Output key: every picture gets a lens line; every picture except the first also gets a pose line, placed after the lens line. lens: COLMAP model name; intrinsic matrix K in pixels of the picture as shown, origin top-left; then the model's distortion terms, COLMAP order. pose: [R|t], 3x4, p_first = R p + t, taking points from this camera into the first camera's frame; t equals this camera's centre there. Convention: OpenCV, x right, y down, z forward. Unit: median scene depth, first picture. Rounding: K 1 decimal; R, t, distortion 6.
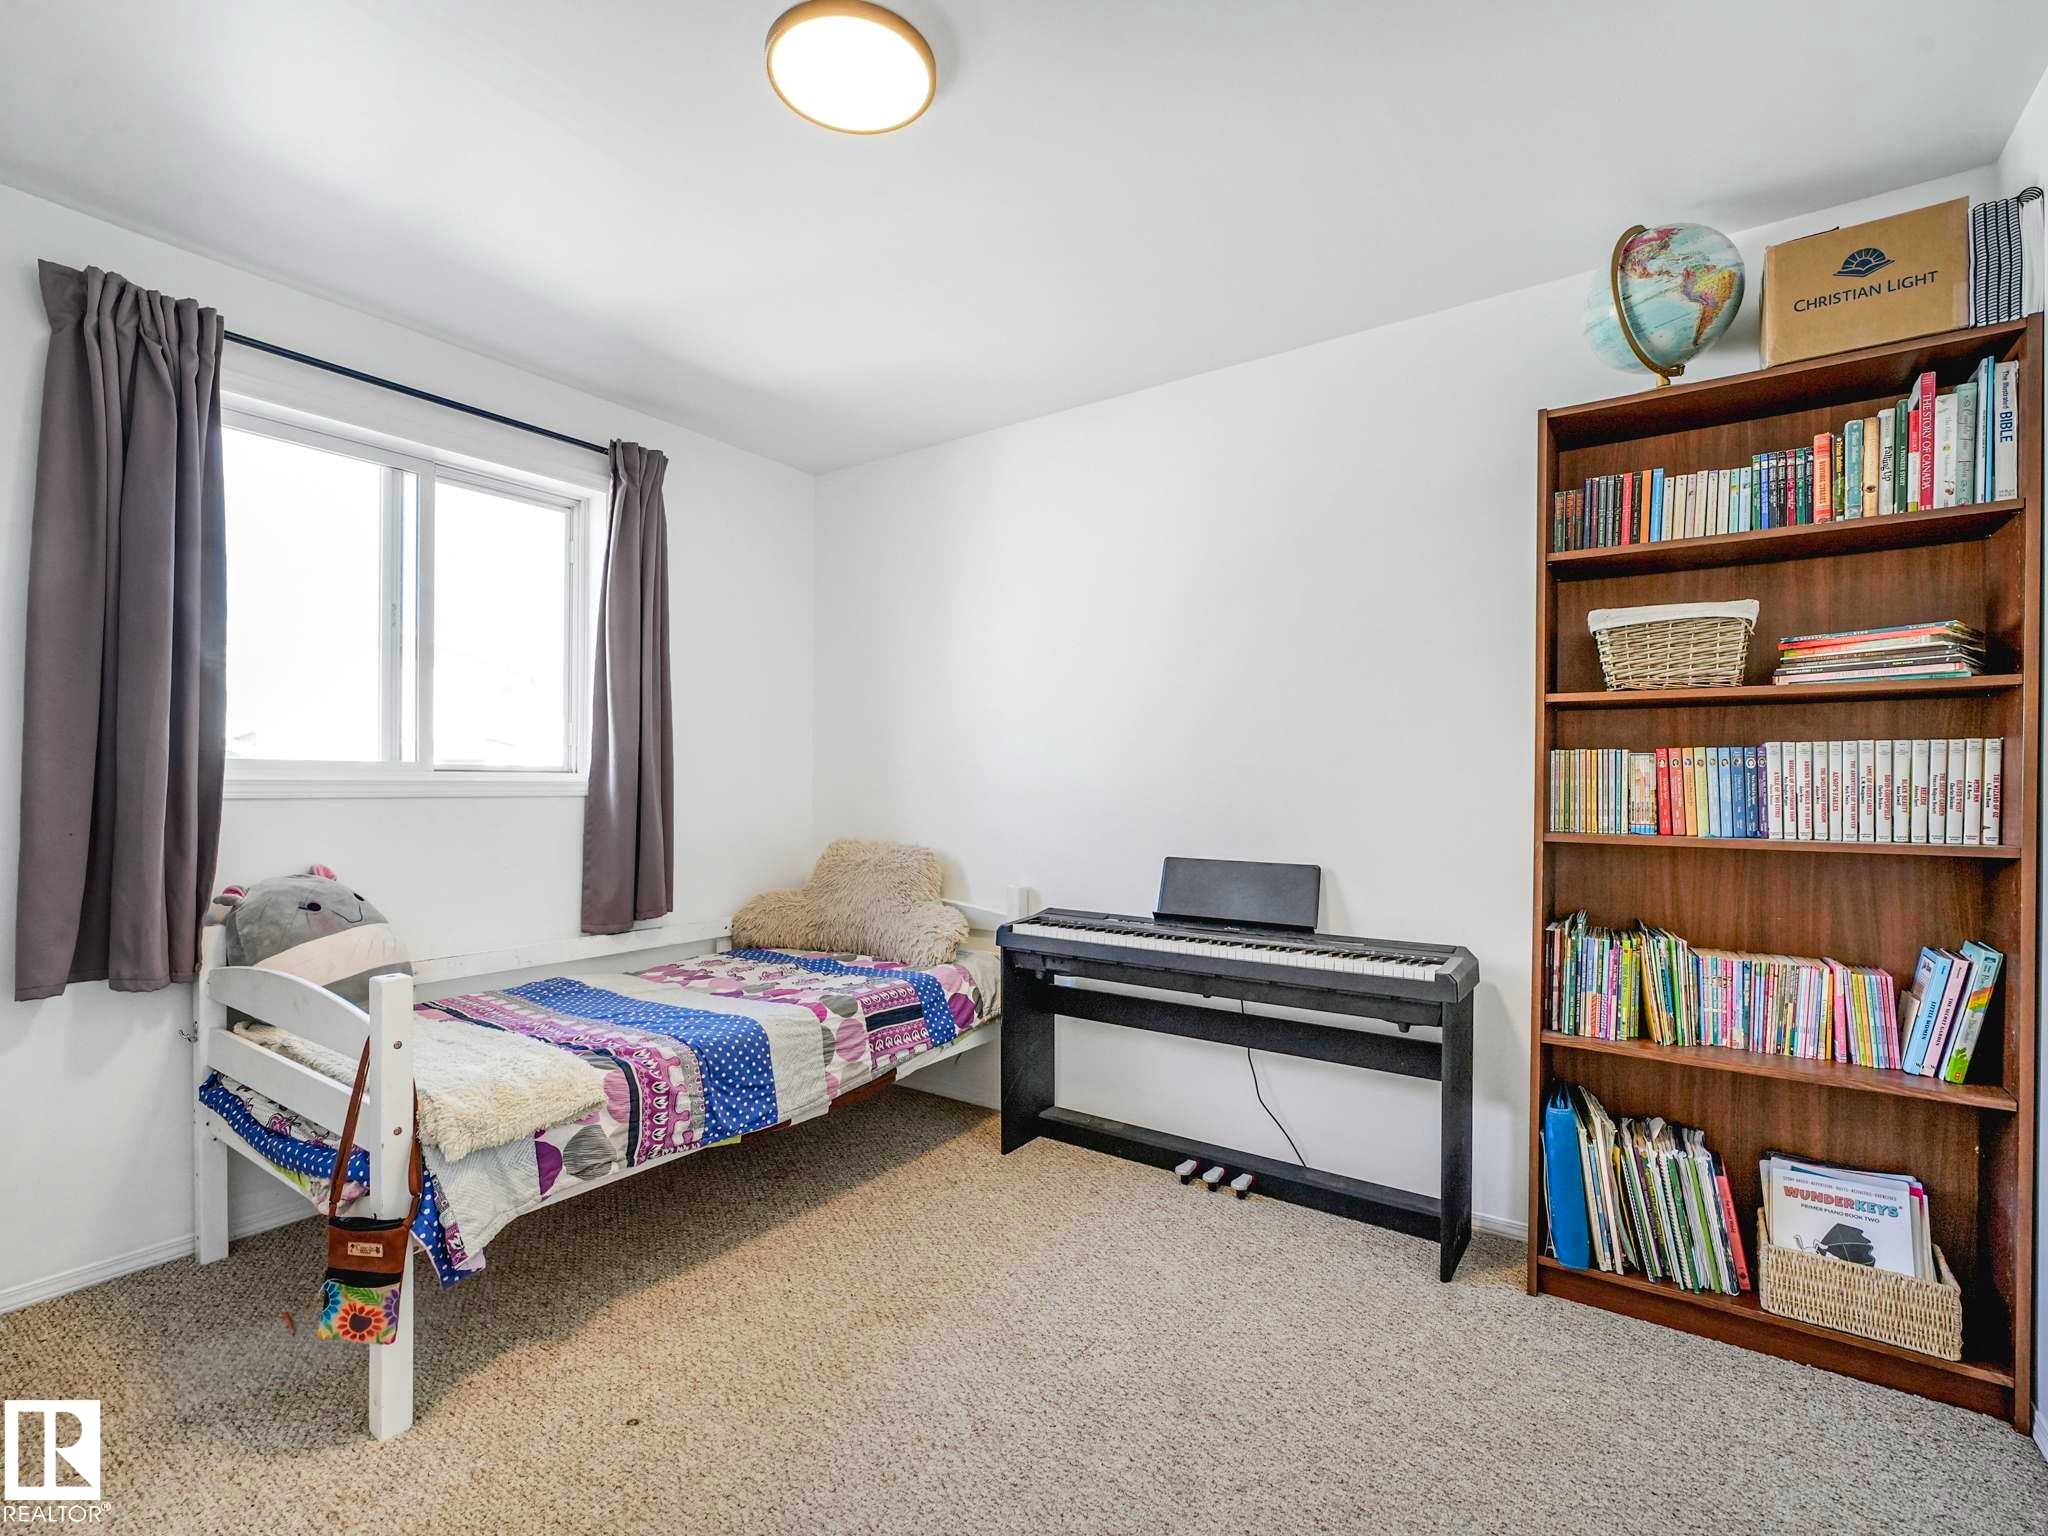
lens RADIAL K [[956.1, 0, 1020.9], [0, 956.1, 806.8], [0, 0, 1]] dist [-0.001681, -0.000478]
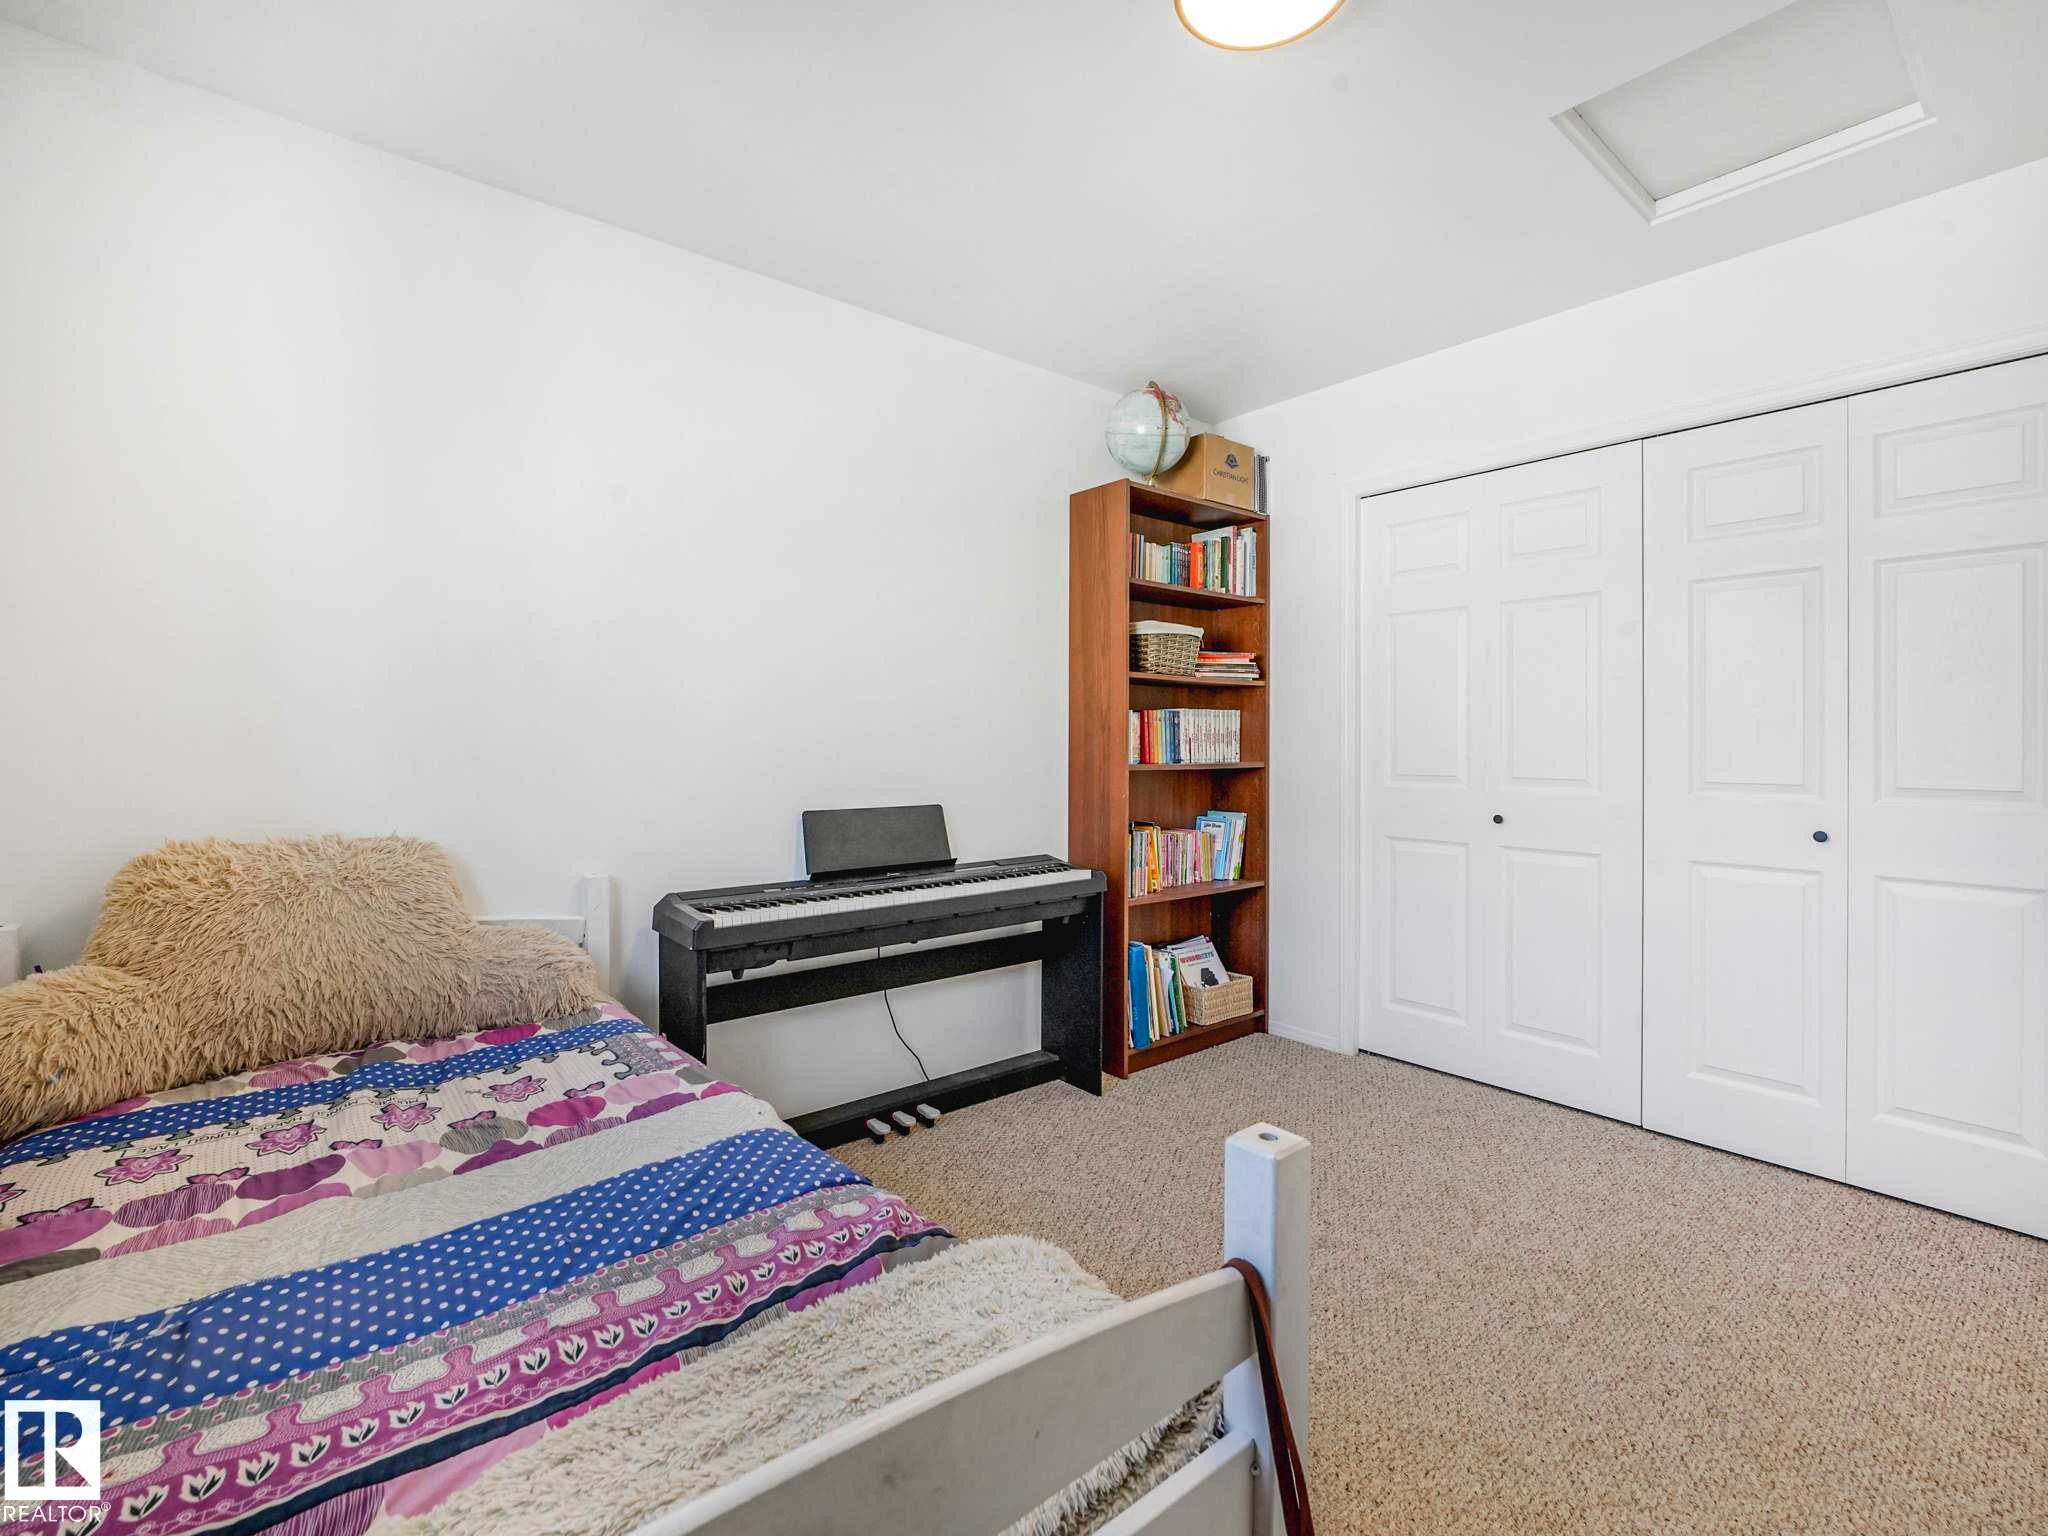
lens RADIAL K [[936.5, 0, 1017.8], [0, 936.5, 761.2], [0, 0, 1]] dist [0.015571, -0.000831]
pose [[0.254590, -0.027206, 0.966666, -0.901940], [0.021378, 0.999518, 0.022500, -0.015093], [-0.966813, 0.014937, 0.255049, 0.791565]]
